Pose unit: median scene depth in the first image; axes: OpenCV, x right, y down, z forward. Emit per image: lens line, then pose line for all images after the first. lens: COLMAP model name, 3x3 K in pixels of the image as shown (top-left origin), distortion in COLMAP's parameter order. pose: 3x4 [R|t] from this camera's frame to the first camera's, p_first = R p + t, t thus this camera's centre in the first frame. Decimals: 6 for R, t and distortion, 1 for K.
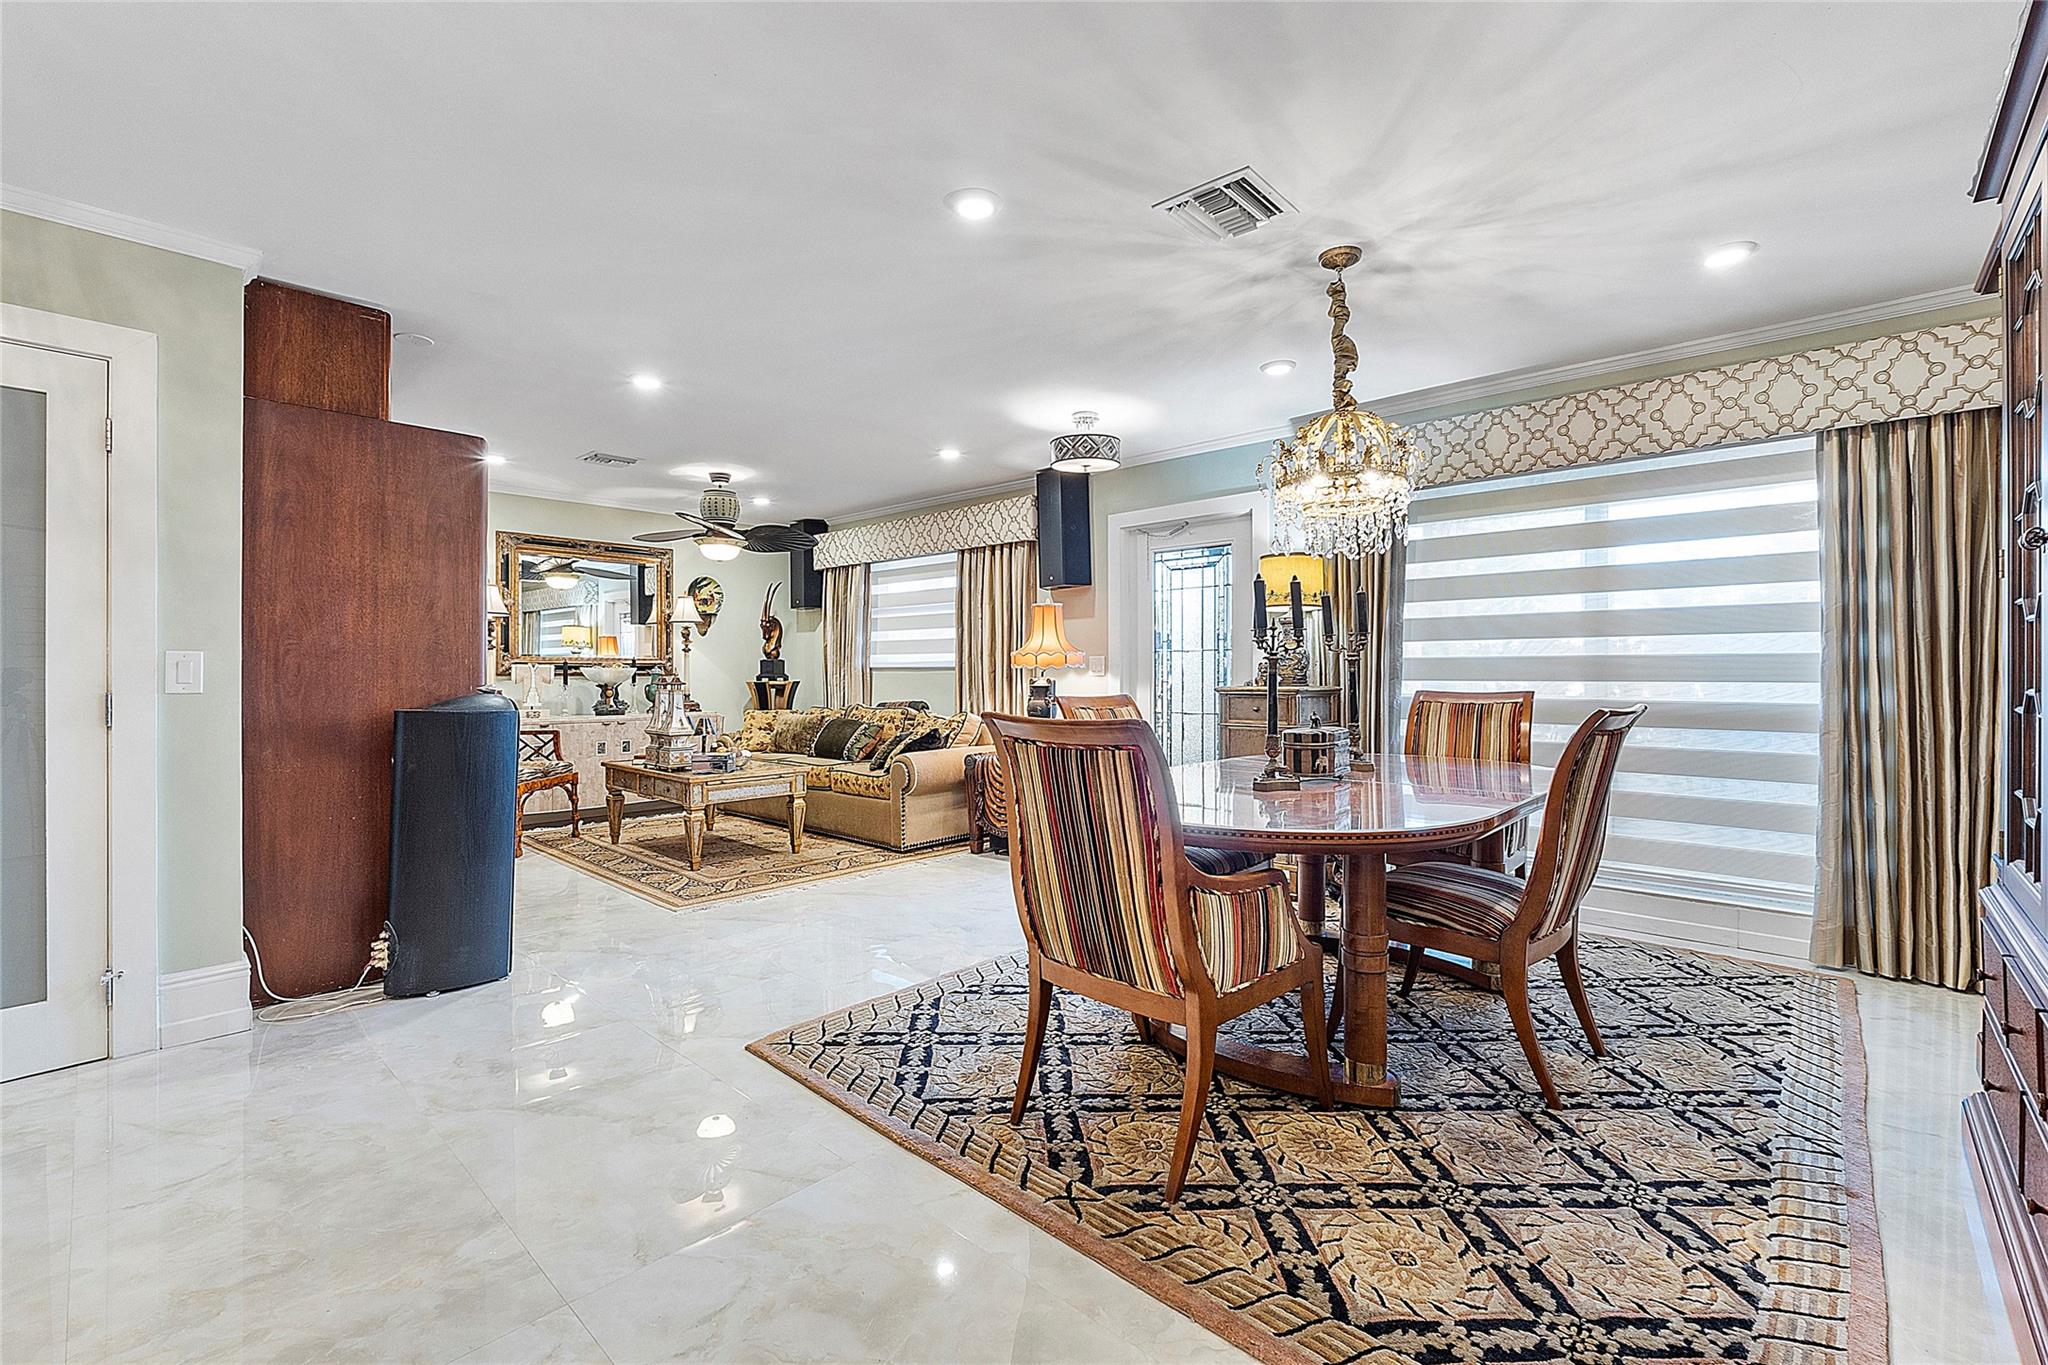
lens RADIAL K [[876.5, 0, 1024.3], [0, 876.5, 672.0], [0, 0, 1]] dist [-0.004795, -0.001068]
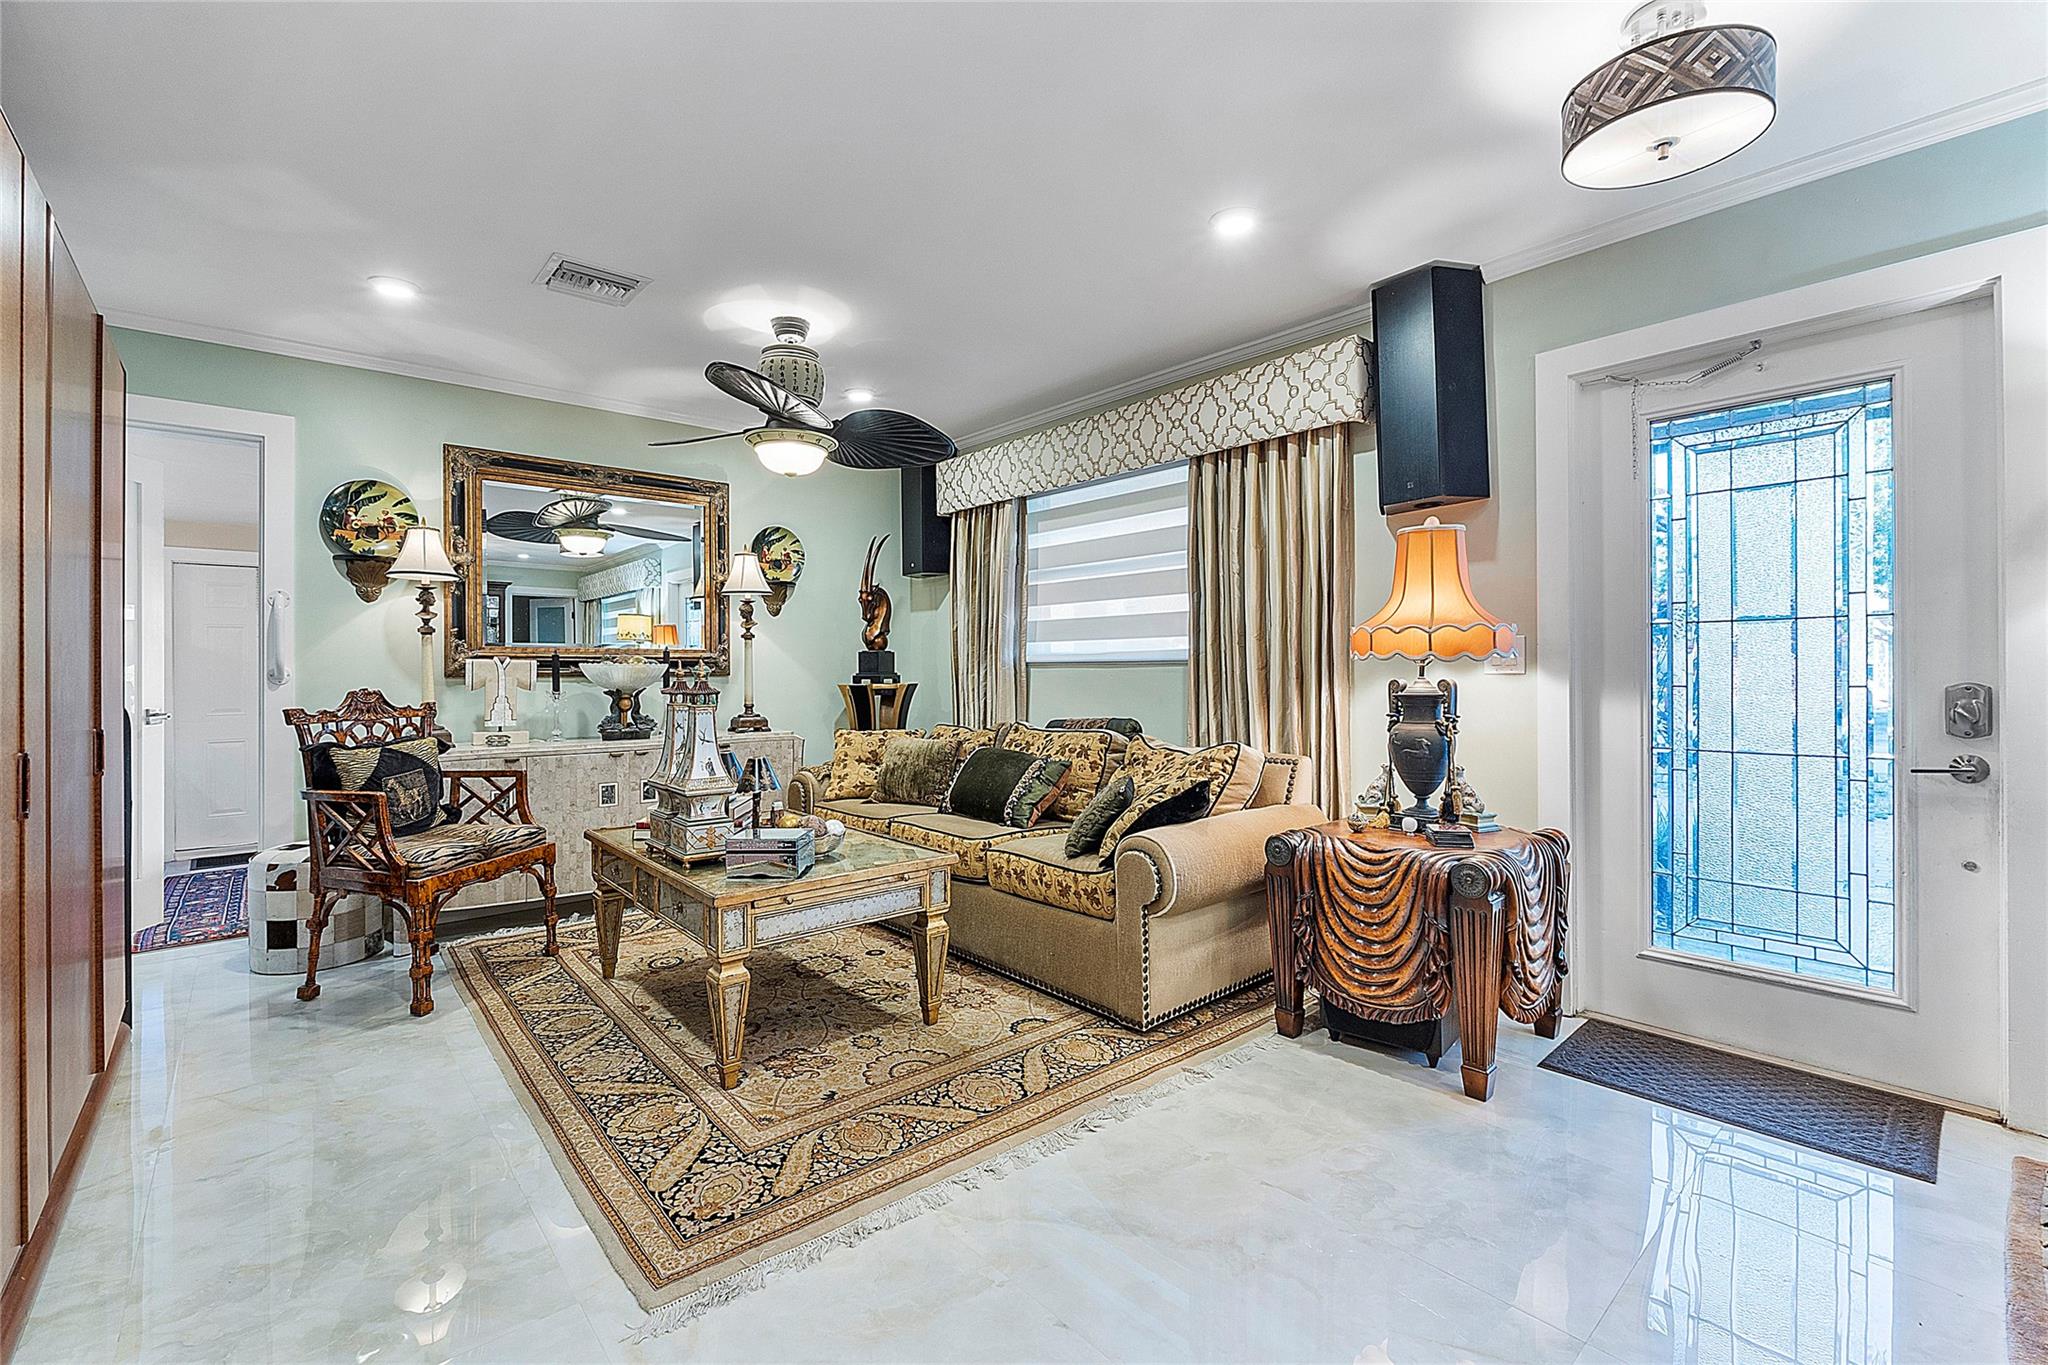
lens RADIAL K [[876.5, 0, 1024.3], [0, 876.5, 672.0], [0, 0, 1]] dist [-0.004795, -0.001068]
pose [[0.994766, -0.003269, -0.102125, -0.127972], [0.003383, 0.999994, 0.000948, 0.001419], [0.102121, -0.001288, 0.994771, 0.414294]]
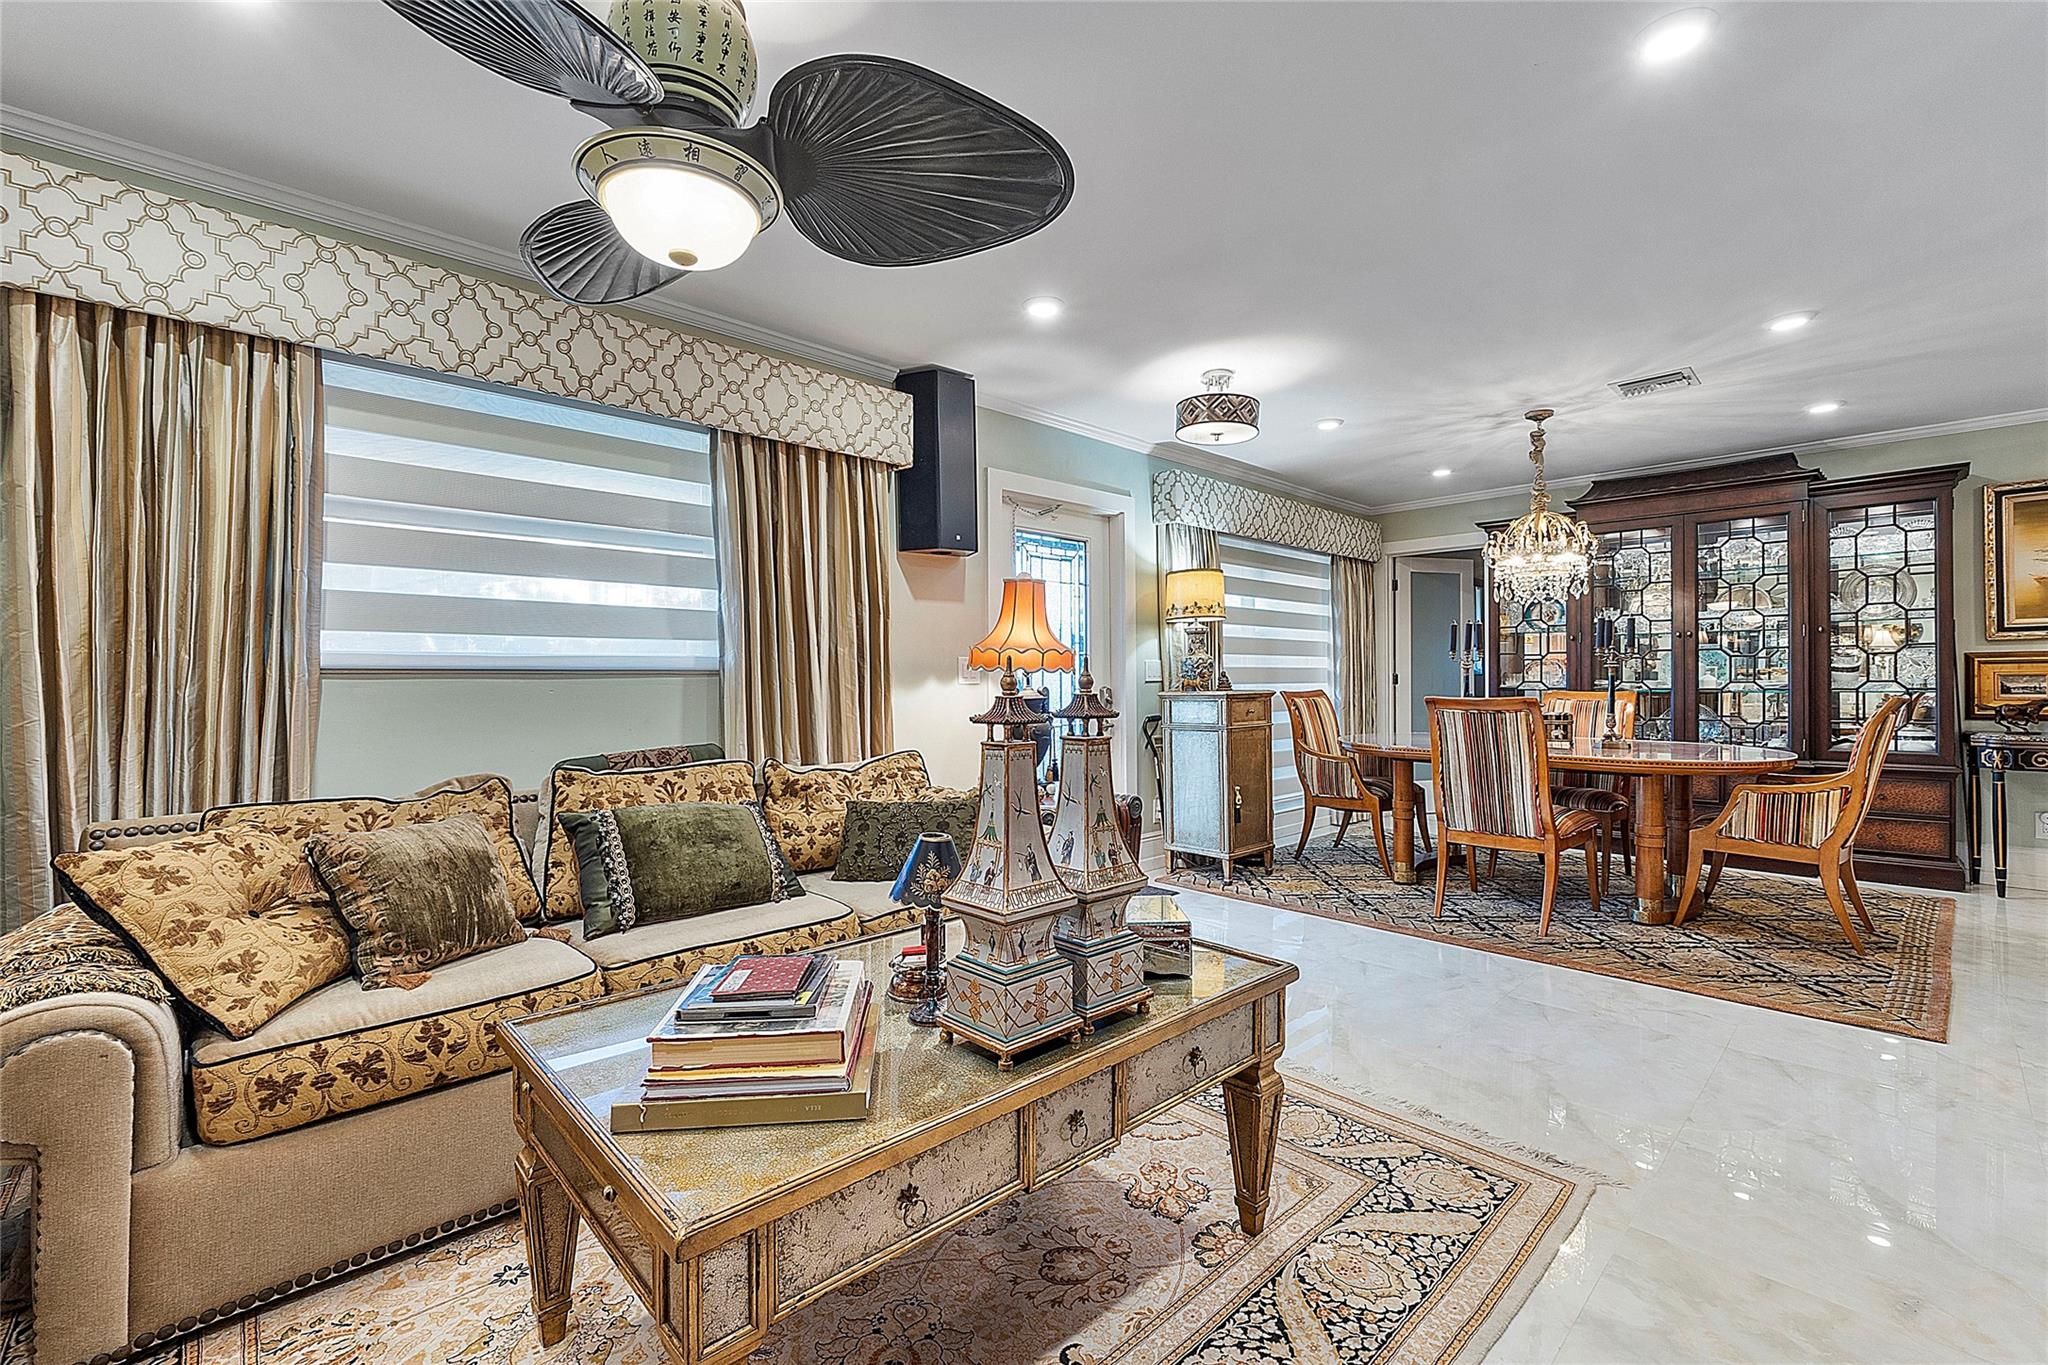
lens RADIAL K [[866.8, 0, 1022.6], [0, 866.8, 673.8], [0, 0, 1]] dist [-0.008181, -0.000472]
pose [[0.060778, 0.005338, 0.998137, -0.555870], [0.006272, 0.999964, -0.005730, 0.001277], [-0.998132, 0.006608, 0.060743, 0.811595]]
